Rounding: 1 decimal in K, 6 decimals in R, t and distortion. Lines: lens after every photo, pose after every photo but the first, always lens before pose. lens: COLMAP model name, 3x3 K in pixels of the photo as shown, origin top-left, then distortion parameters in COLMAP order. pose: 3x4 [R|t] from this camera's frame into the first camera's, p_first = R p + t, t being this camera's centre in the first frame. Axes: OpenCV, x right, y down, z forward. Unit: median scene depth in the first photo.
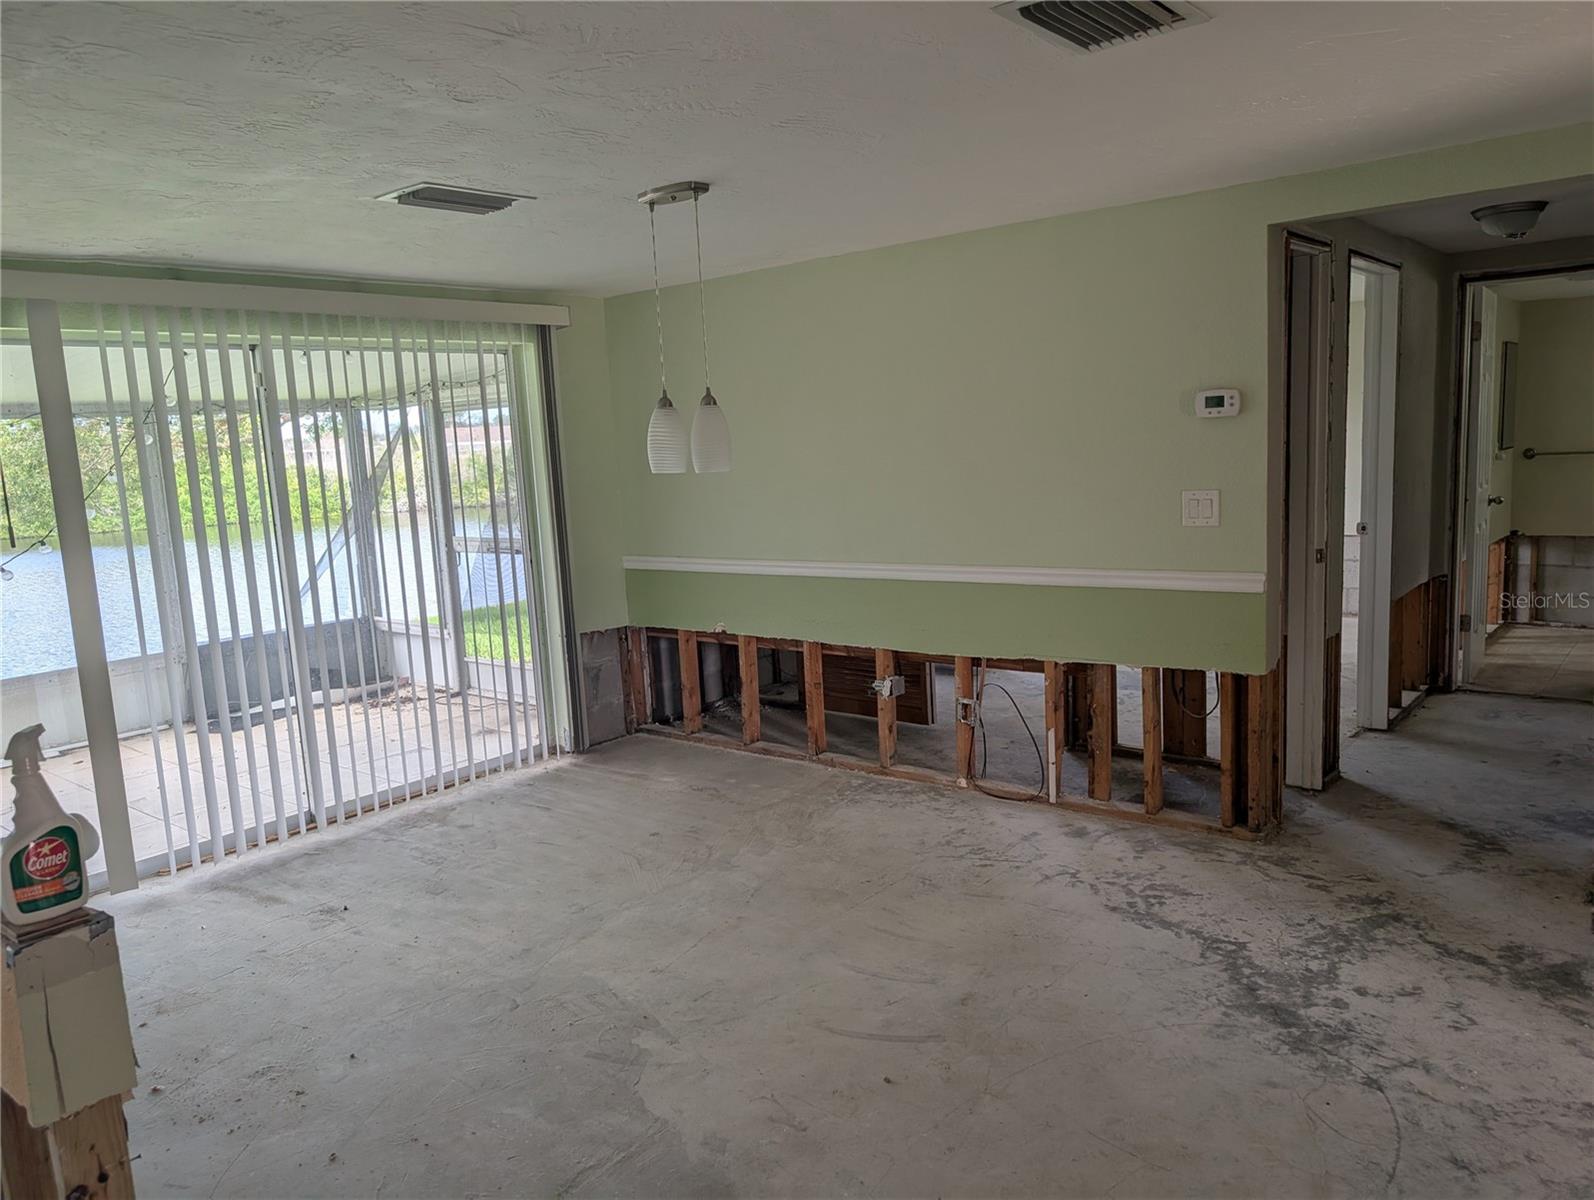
lens RADIAL K [[1137.4, 0, 797.0], [0, 1137.4, 600.0], [0, 0, 1]] dist [0.001894, -0.000990]
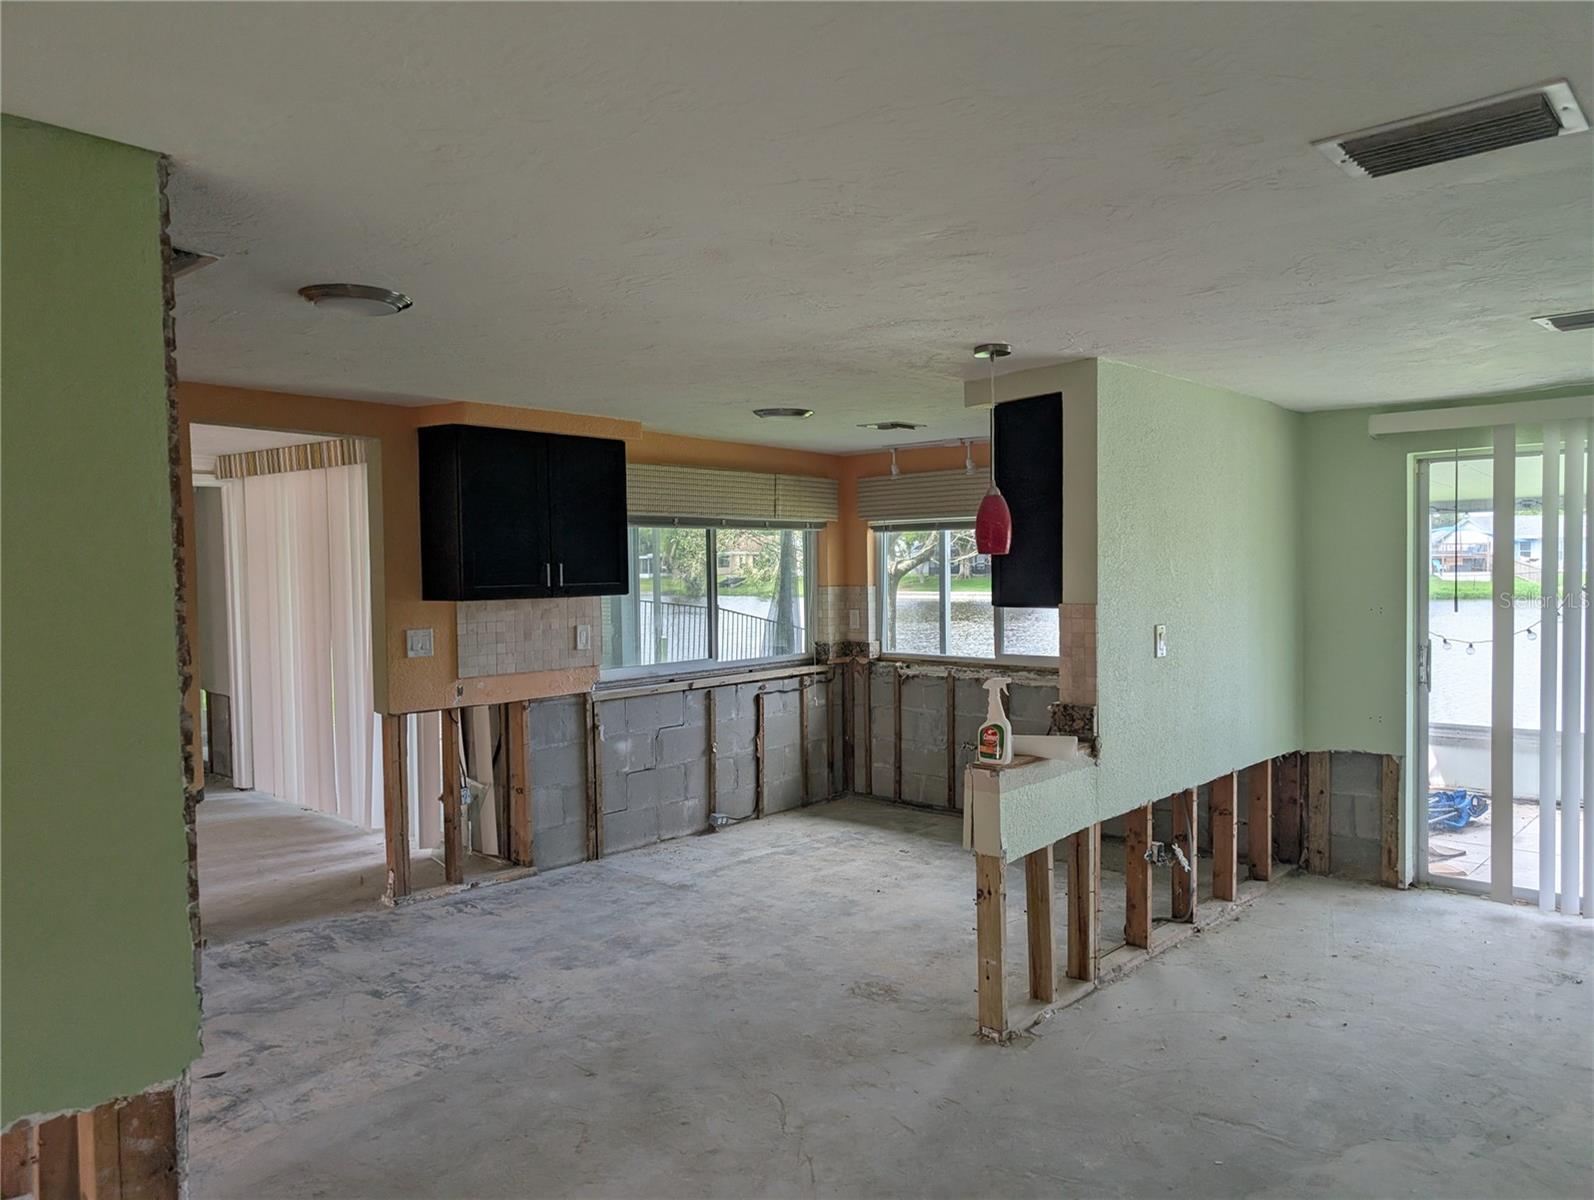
lens RADIAL K [[1137.4, 0, 797.0], [0, 1137.4, 600.0], [0, 0, 1]] dist [0.001894, -0.000990]
pose [[-0.071323, 0.082346, -0.994048, 0.828694], [-0.120810, 0.988536, 0.090558, -0.104733], [0.990110, 0.126550, -0.060558, 0.382126]]
